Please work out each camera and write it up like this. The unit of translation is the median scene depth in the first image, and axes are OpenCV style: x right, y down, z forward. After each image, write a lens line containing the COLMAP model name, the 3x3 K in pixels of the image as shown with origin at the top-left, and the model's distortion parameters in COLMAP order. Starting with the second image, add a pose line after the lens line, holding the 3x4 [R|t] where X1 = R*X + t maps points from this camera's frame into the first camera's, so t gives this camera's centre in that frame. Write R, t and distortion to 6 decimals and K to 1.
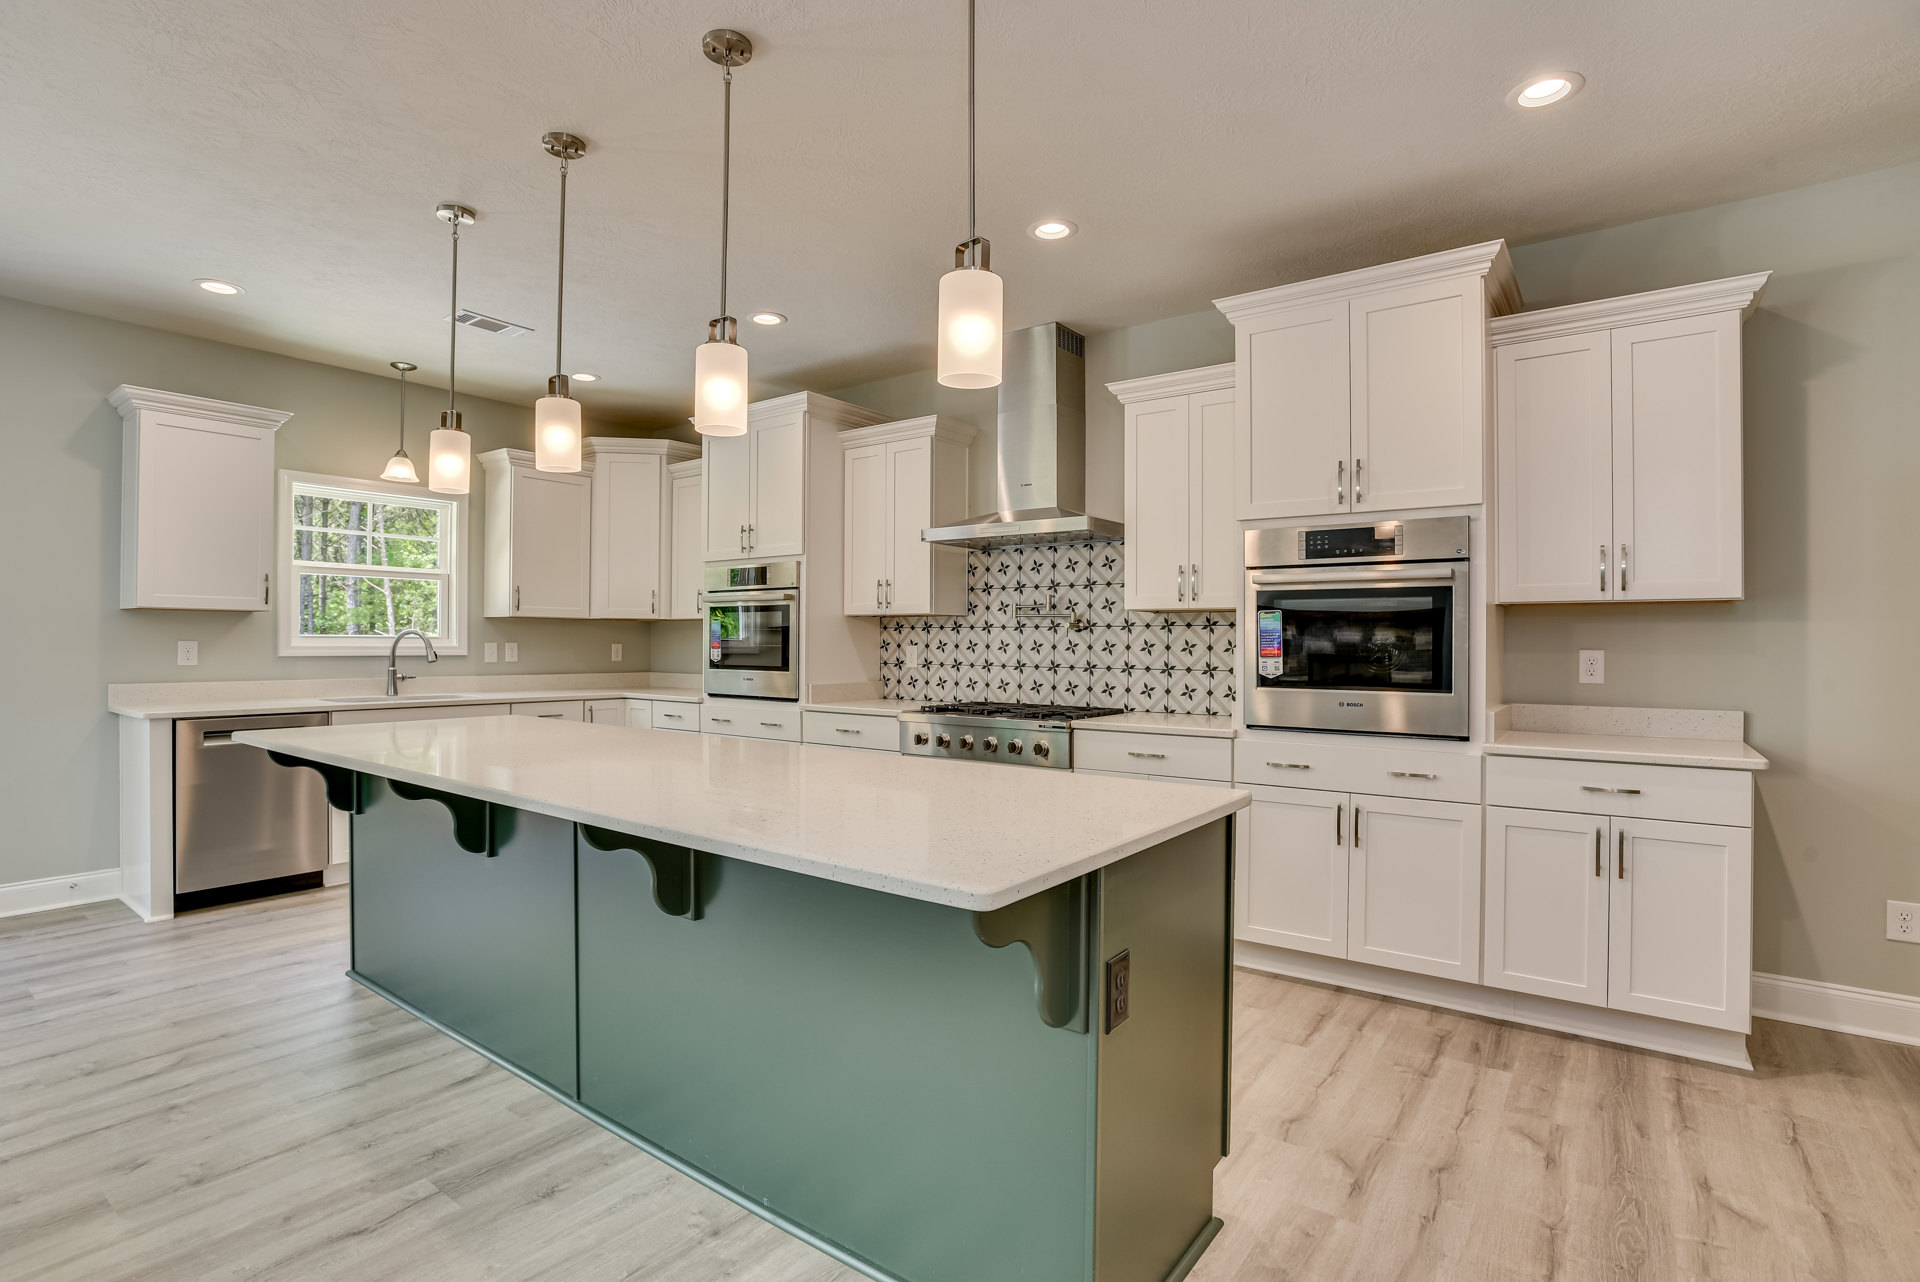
lens RADIAL K [[931.8, 0, 945.9], [0, 931.8, 638.8], [0, 0, 1]] dist [-0.054030, 0.020282]
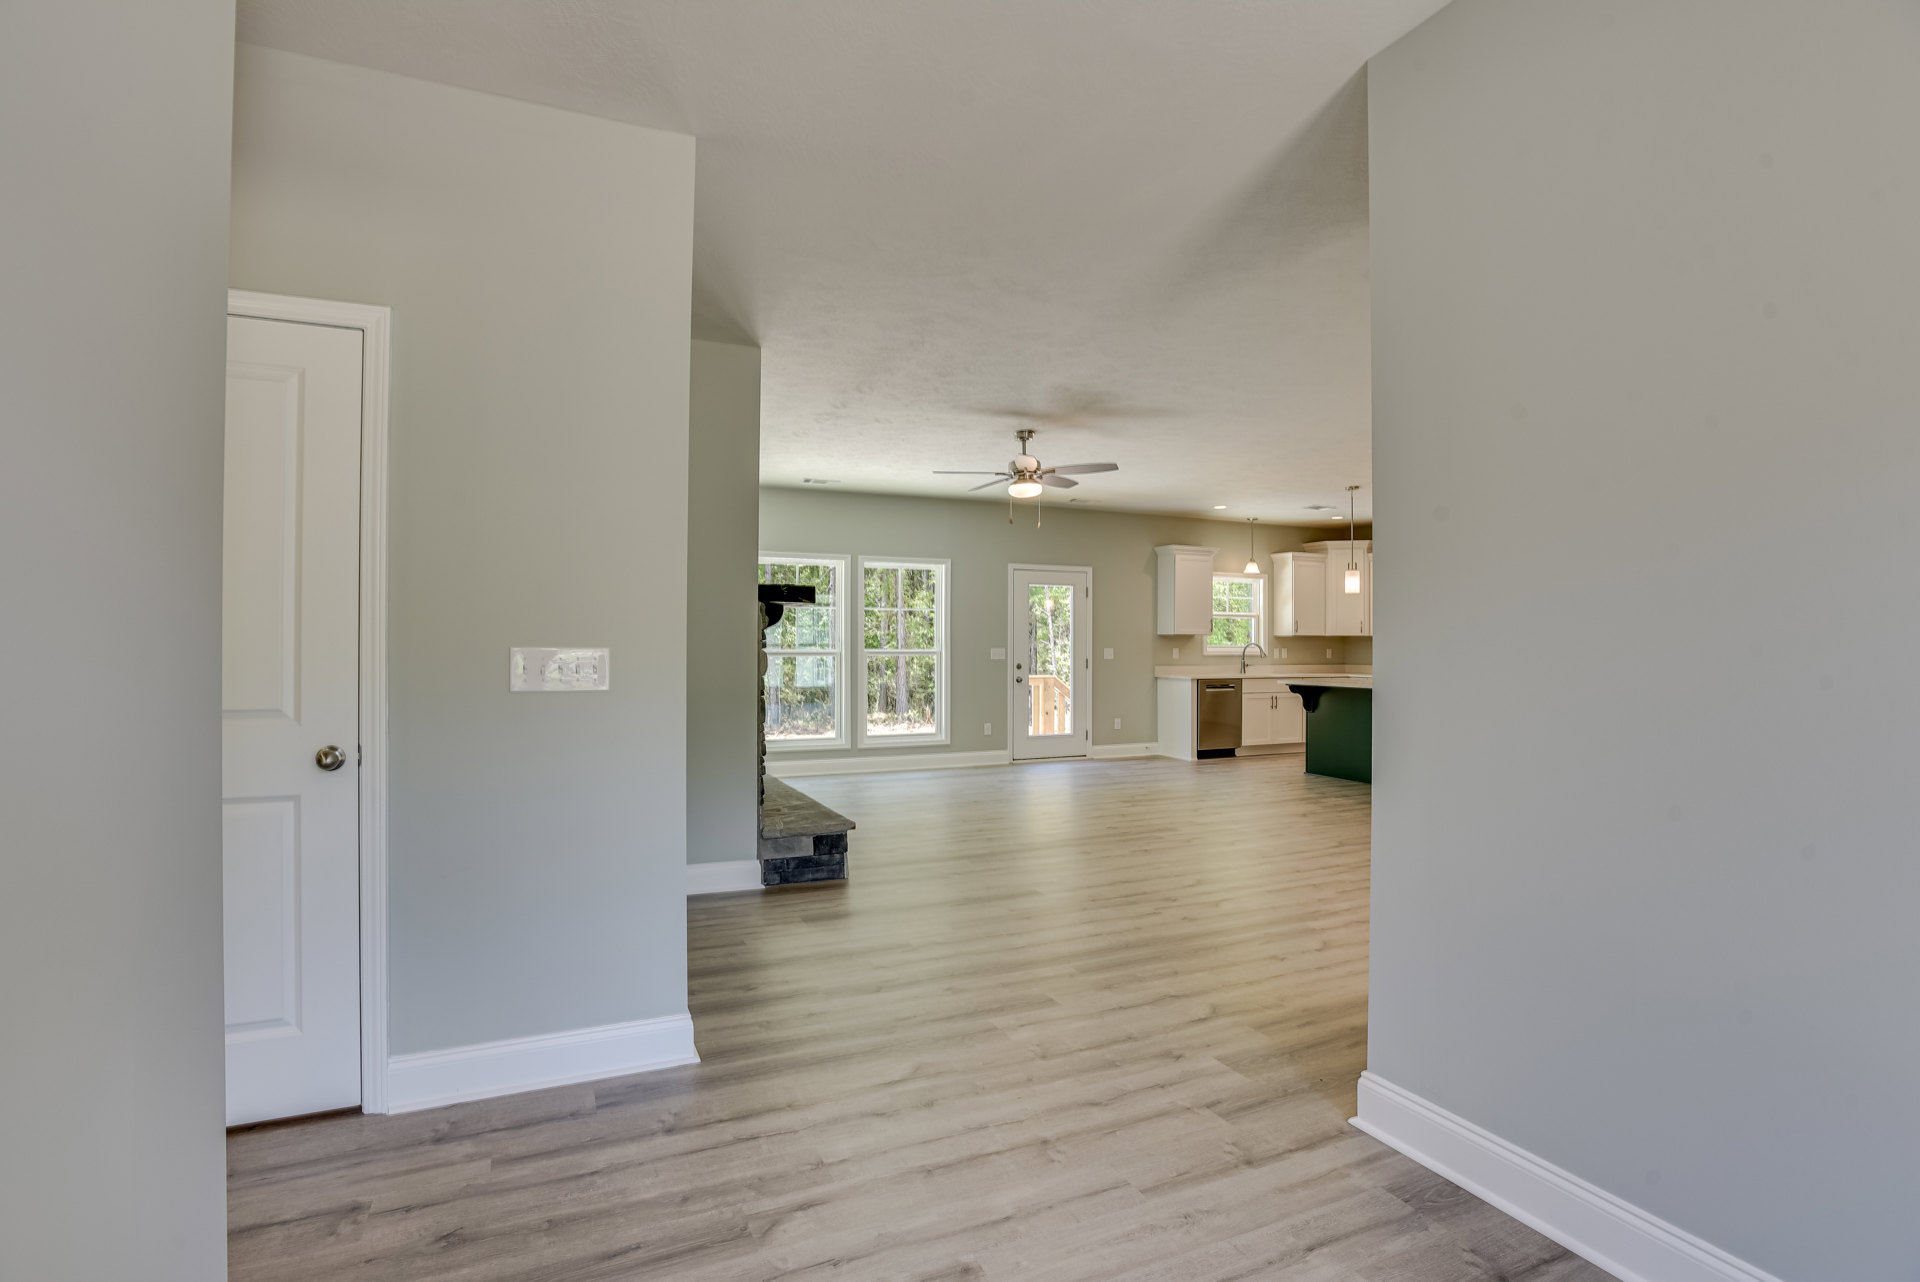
lens RADIAL K [[926.5, 0, 1009.1], [0, 926.5, 645.5], [0, 0, 1]] dist [-0.002897, 0.000120]
pose [[0.906139, -0.003655, -0.422965, -0.214073], [0.003764, 0.999993, -0.000579, -0.004712], [0.422964, -0.001067, 0.906146, -1.351281]]
